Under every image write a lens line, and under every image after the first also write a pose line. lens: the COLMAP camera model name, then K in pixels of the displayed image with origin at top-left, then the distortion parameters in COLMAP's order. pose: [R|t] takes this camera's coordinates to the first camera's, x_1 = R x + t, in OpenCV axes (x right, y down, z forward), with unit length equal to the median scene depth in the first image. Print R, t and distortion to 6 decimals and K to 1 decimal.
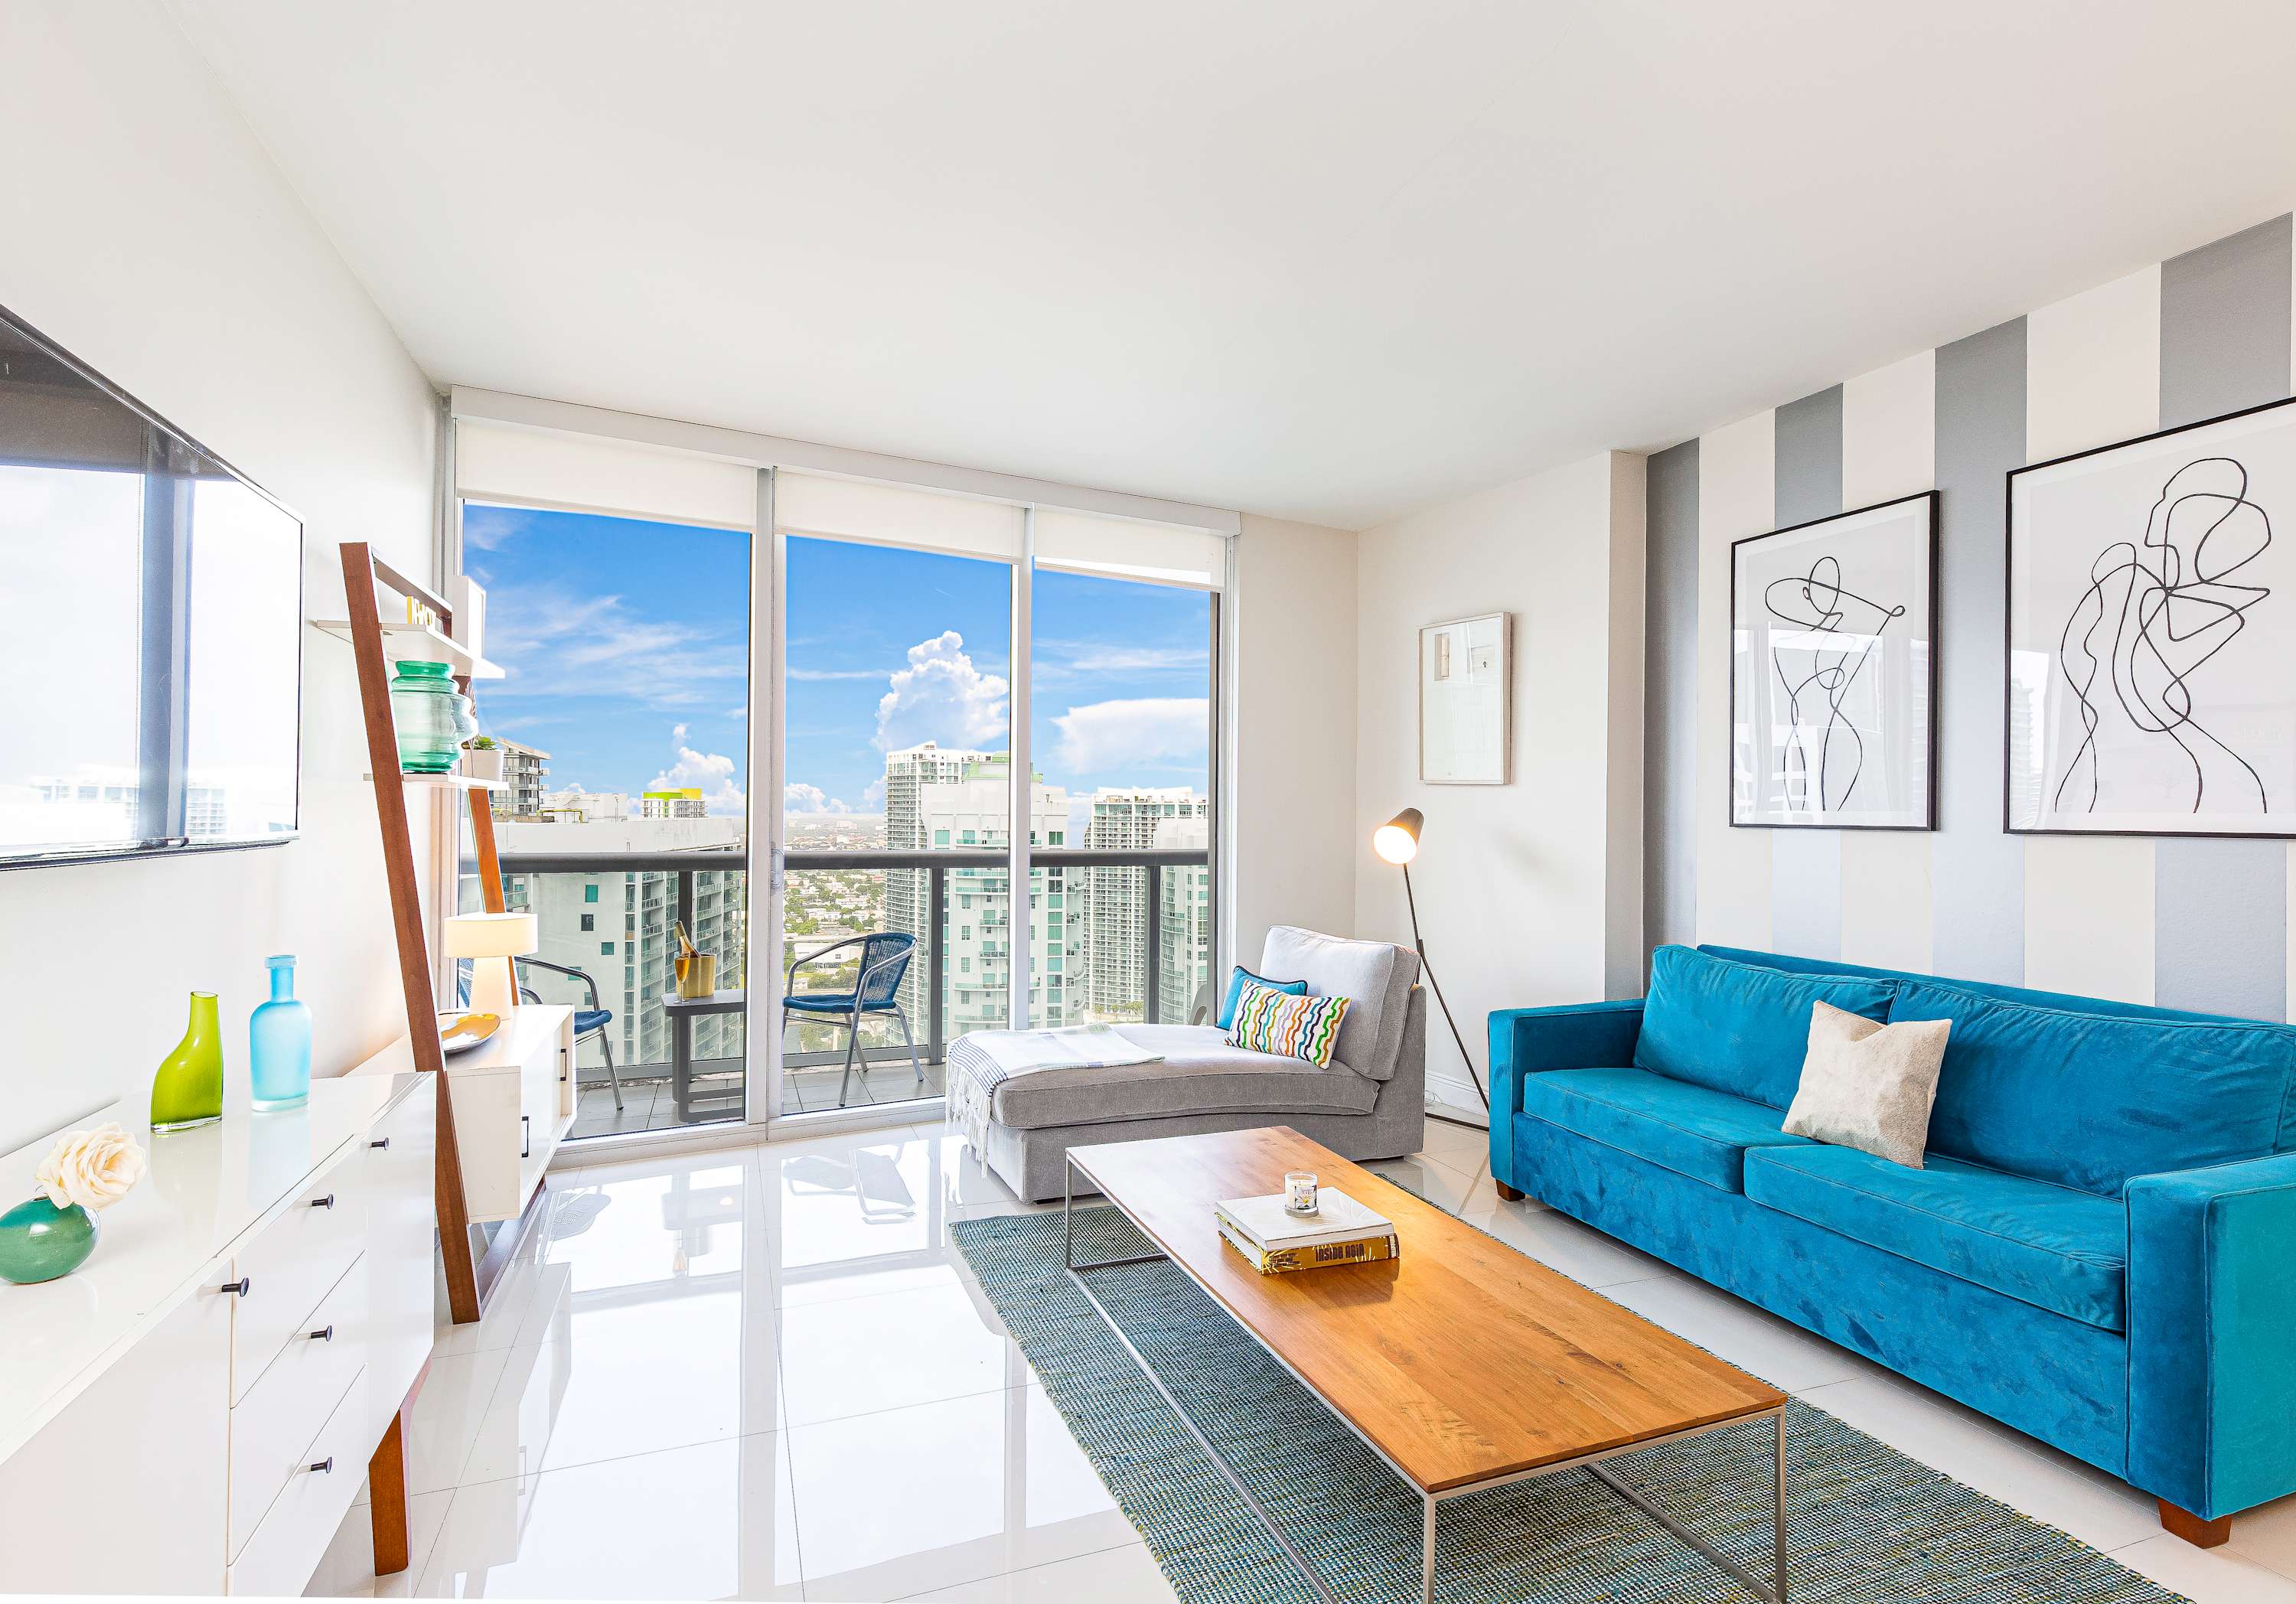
lens RADIAL K [[1103.1, 0, 1148.0], [0, 1103.1, 802.0], [0, 0, 1]] dist [0.000370, 0.000437]
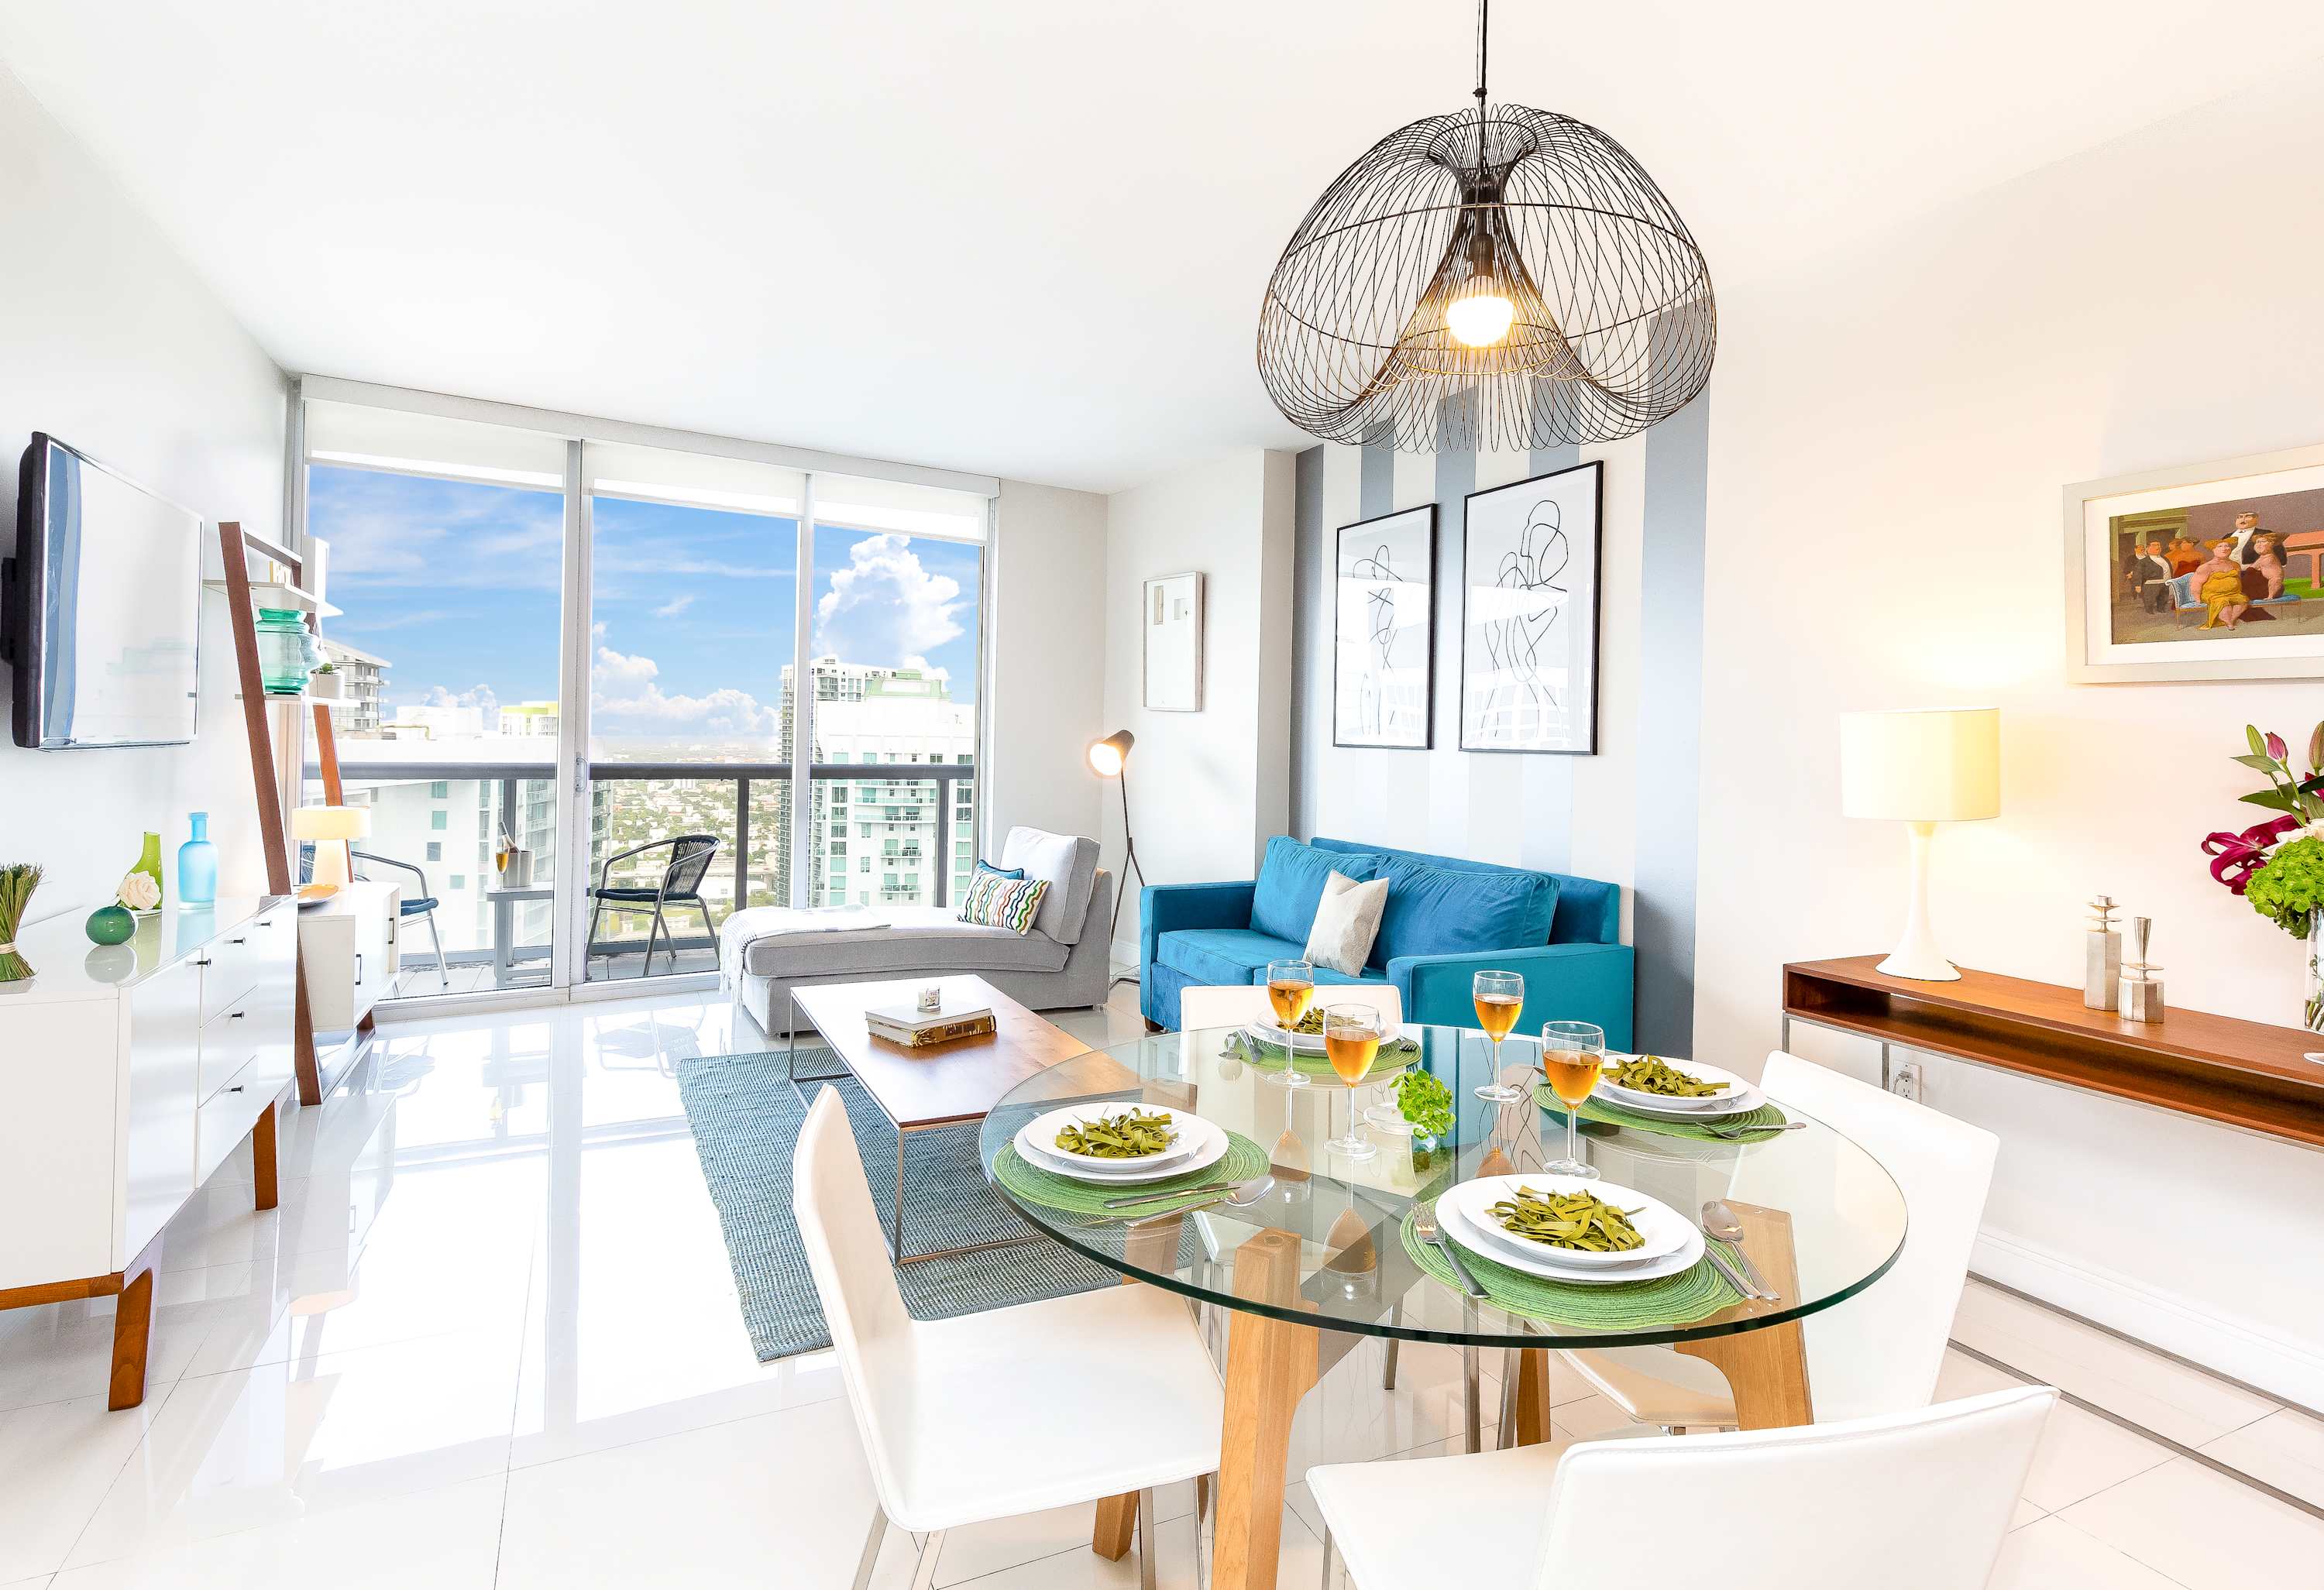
lens RADIAL K [[1179.4, 0, 1159.6], [0, 1179.4, 729.2], [0, 0, 1]] dist [-0.001456, -0.001310]
pose [[0.996644, 0.011128, 0.081103, 0.203029], [-0.011436, 0.999929, 0.003337, -0.000552], [-0.081060, -0.004253, 0.996700, -0.359137]]
